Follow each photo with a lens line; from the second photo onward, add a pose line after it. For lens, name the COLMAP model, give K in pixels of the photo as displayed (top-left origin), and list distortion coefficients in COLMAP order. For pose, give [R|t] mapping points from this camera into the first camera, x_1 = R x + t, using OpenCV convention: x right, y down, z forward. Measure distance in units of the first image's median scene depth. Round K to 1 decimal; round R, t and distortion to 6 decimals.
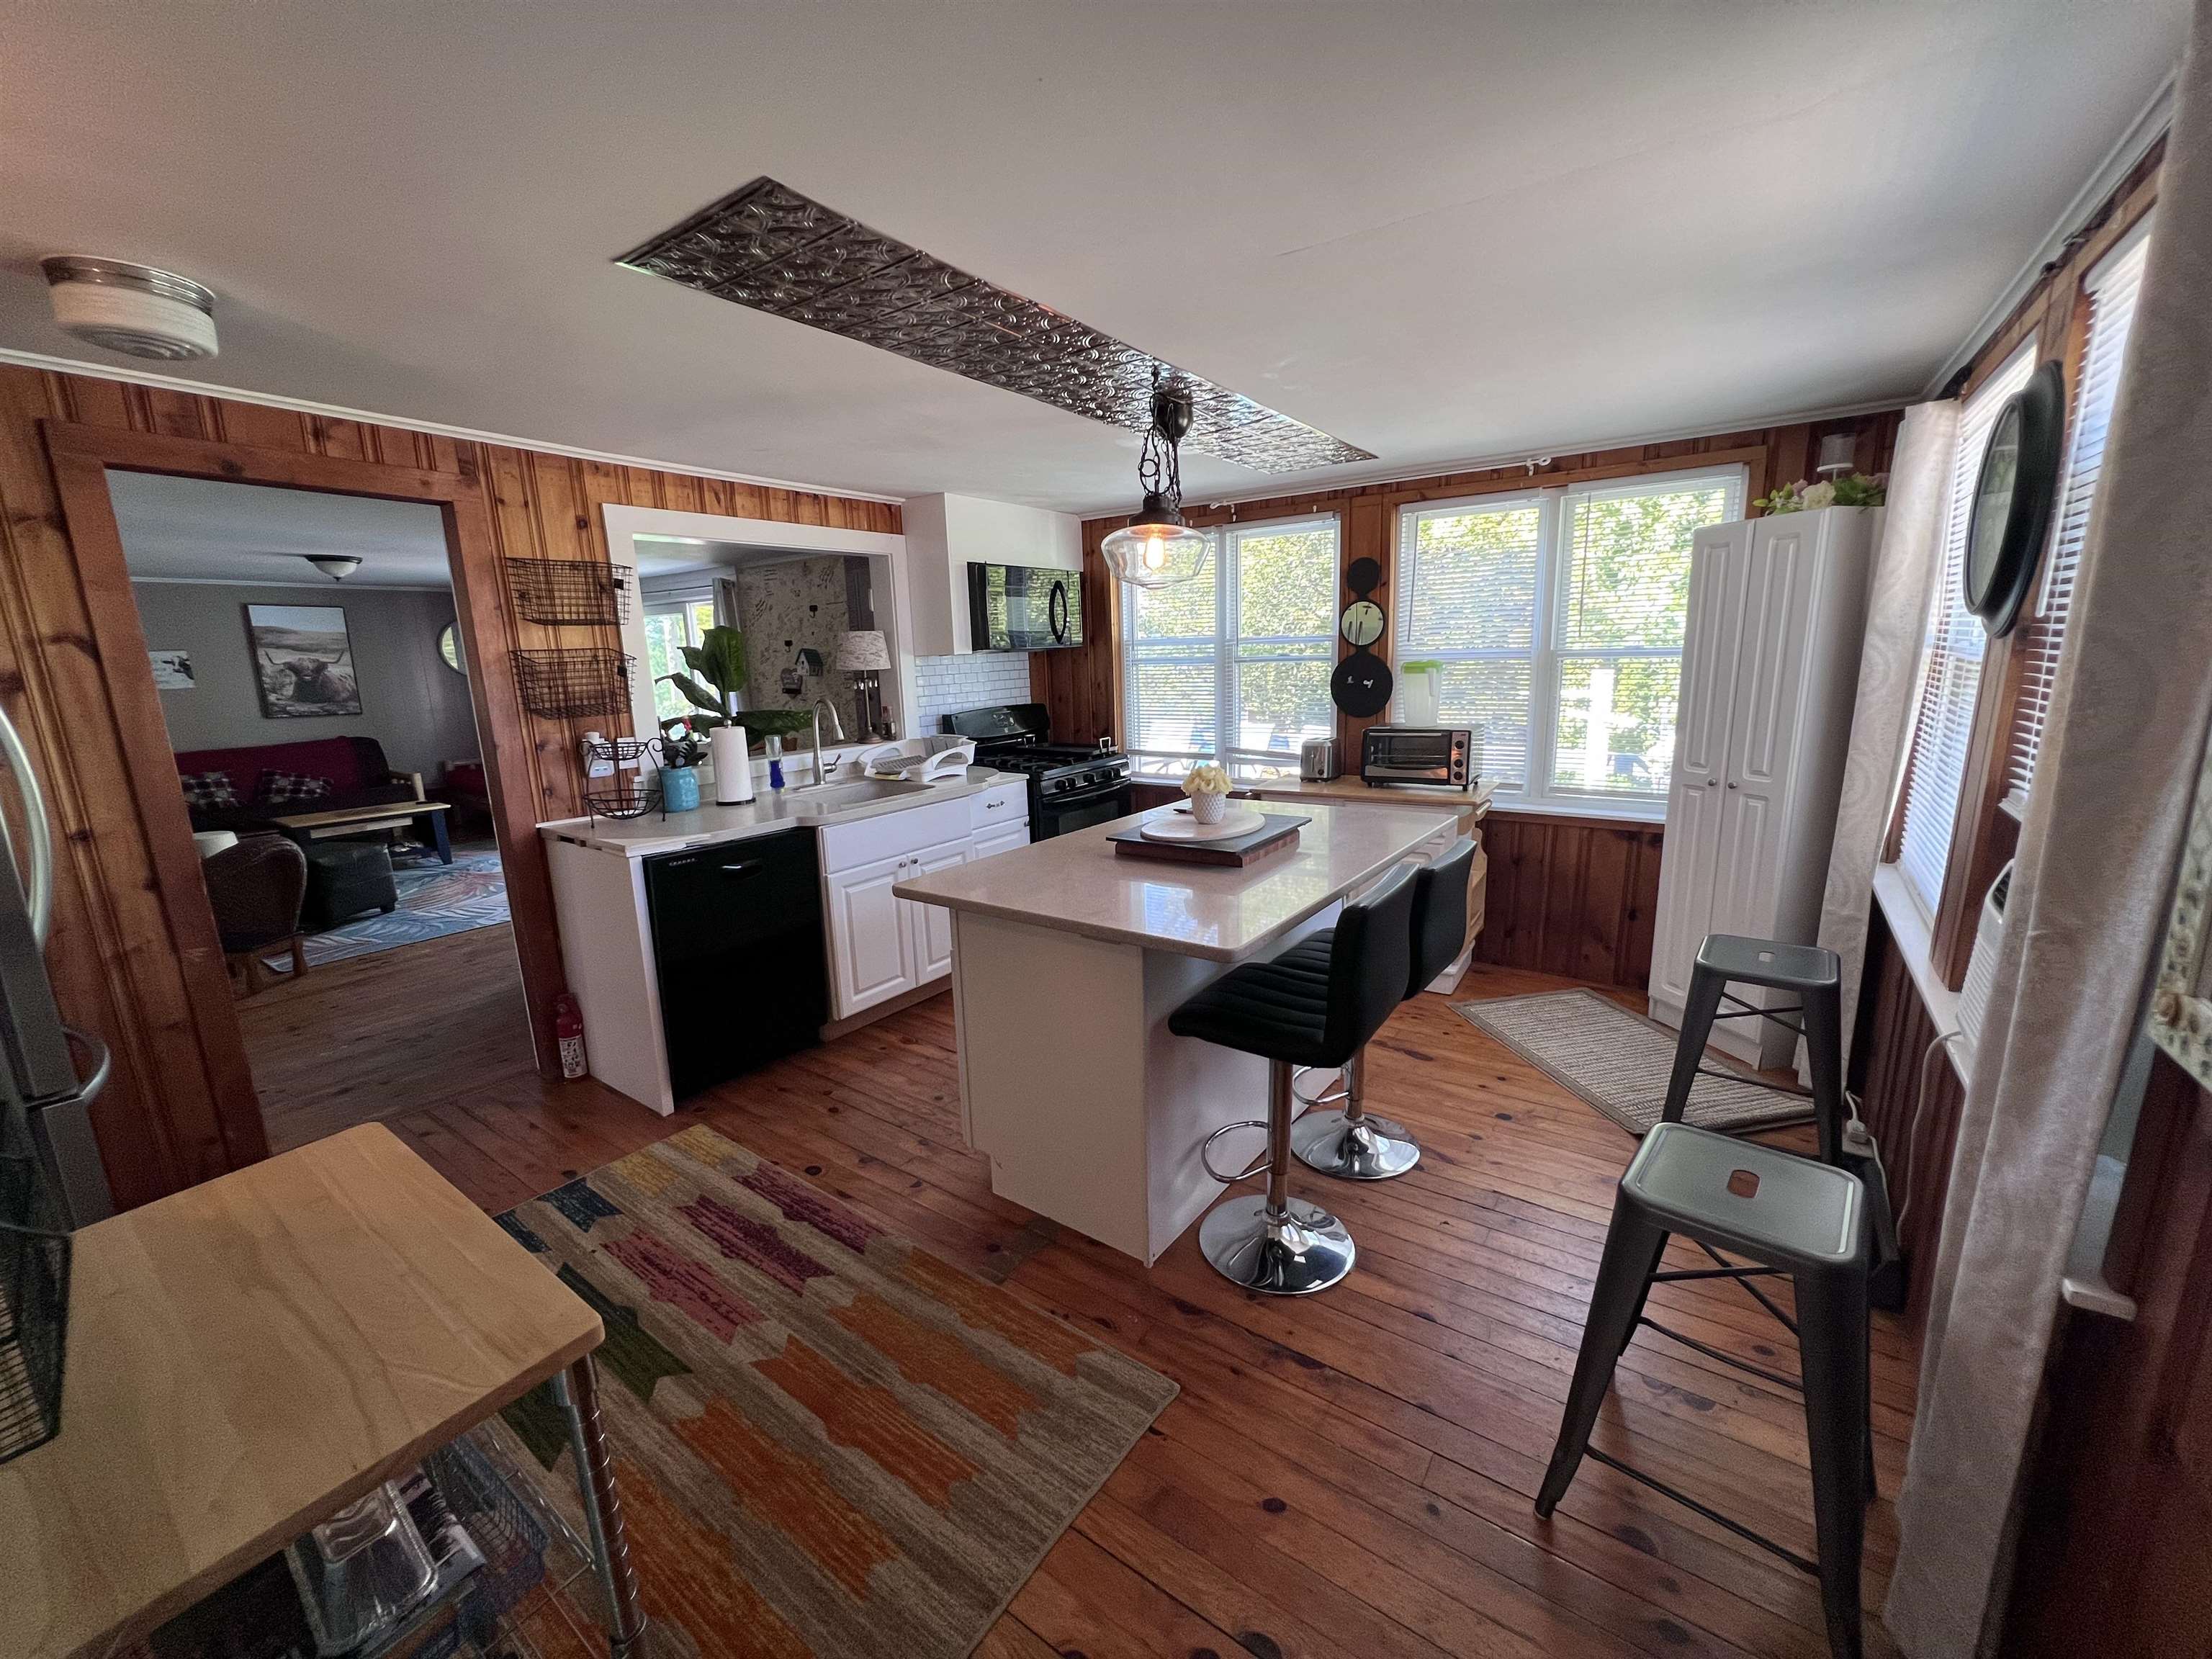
lens RADIAL K [[880.9, 0, 1108.2], [0, 880.9, 823.3], [0, 0, 1]] dist [-0.003863, 0.000691]
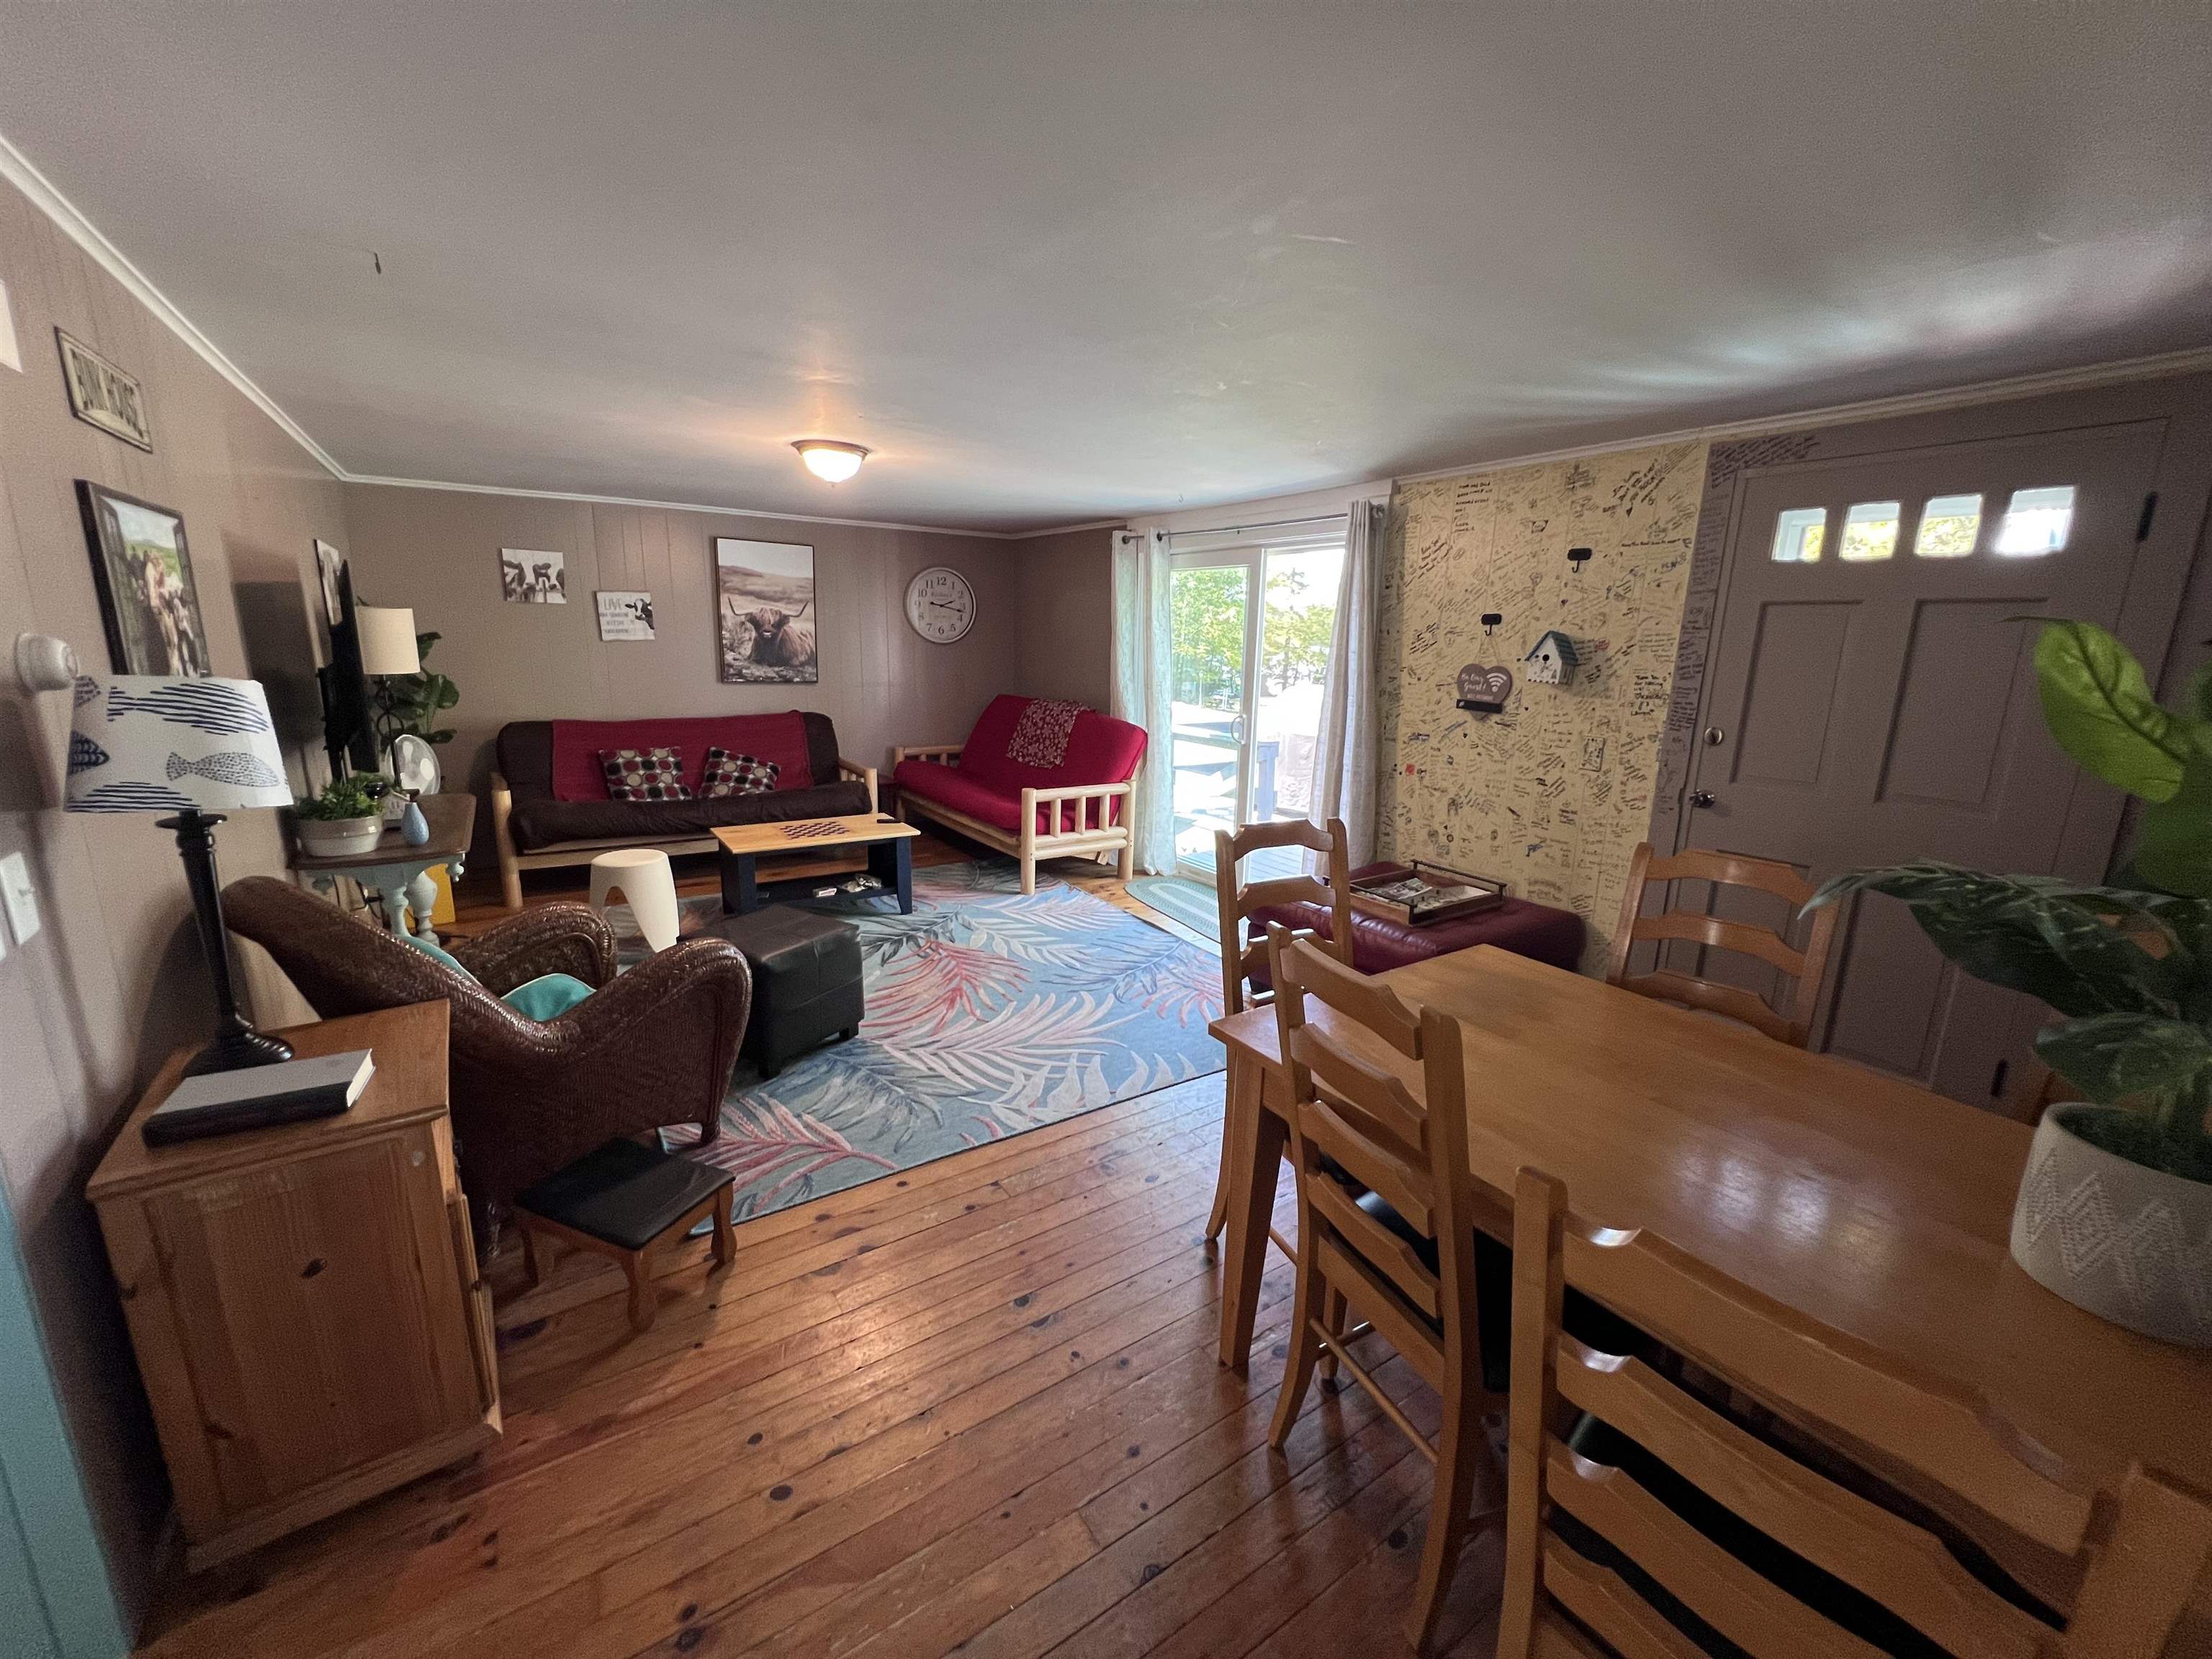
lens RADIAL K [[880.9, 0, 1102.4], [0, 880.9, 822.4], [0, 0, 1]] dist [-0.003863, 0.000691]
pose [[0.934415, 0.123707, -0.334014, -0.356872], [-0.117564, 0.992314, 0.038630, -0.065604], [0.336225, 0.003172, 0.941776, 0.369019]]
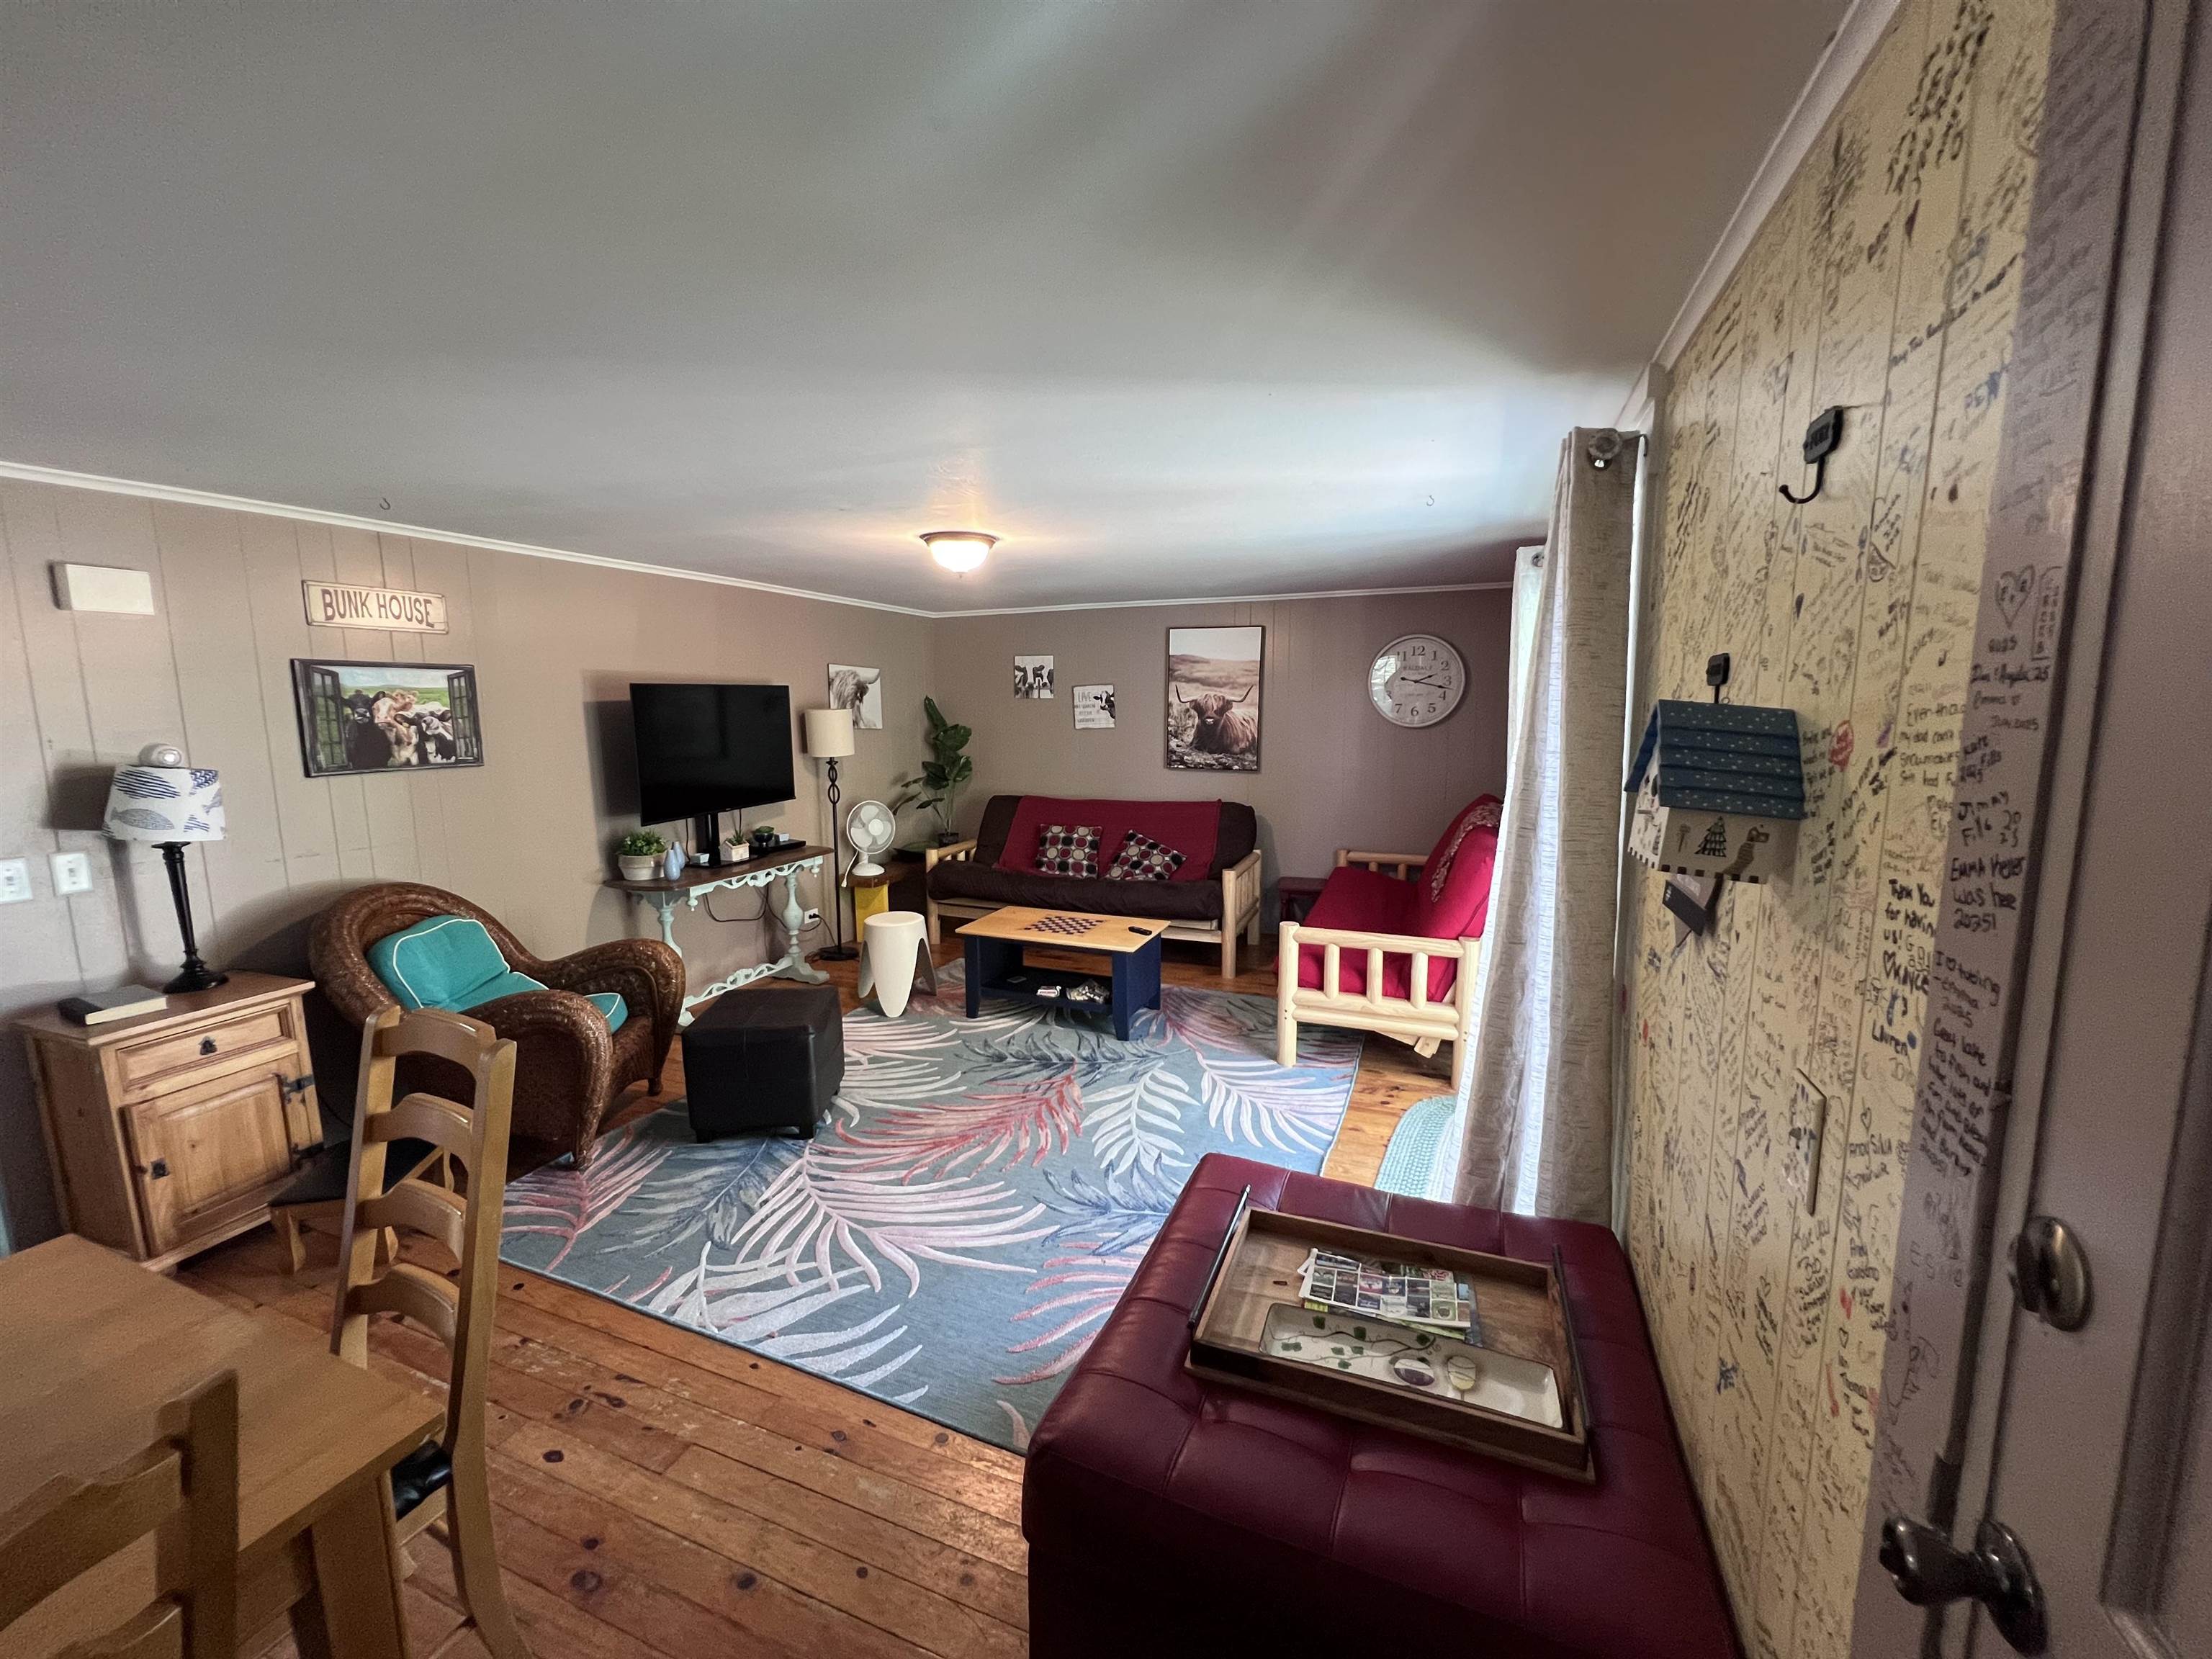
lens RADIAL K [[880.9, 0, 1105.2], [0, 880.9, 821.8], [0, 0, 1]] dist [-0.003863, 0.000691]
pose [[0.235132, 0.155446, -0.959453, -0.184982], [-0.186516, 0.975999, 0.112417, -0.154001], [0.953900, 0.152521, 0.258481, 0.753726]]
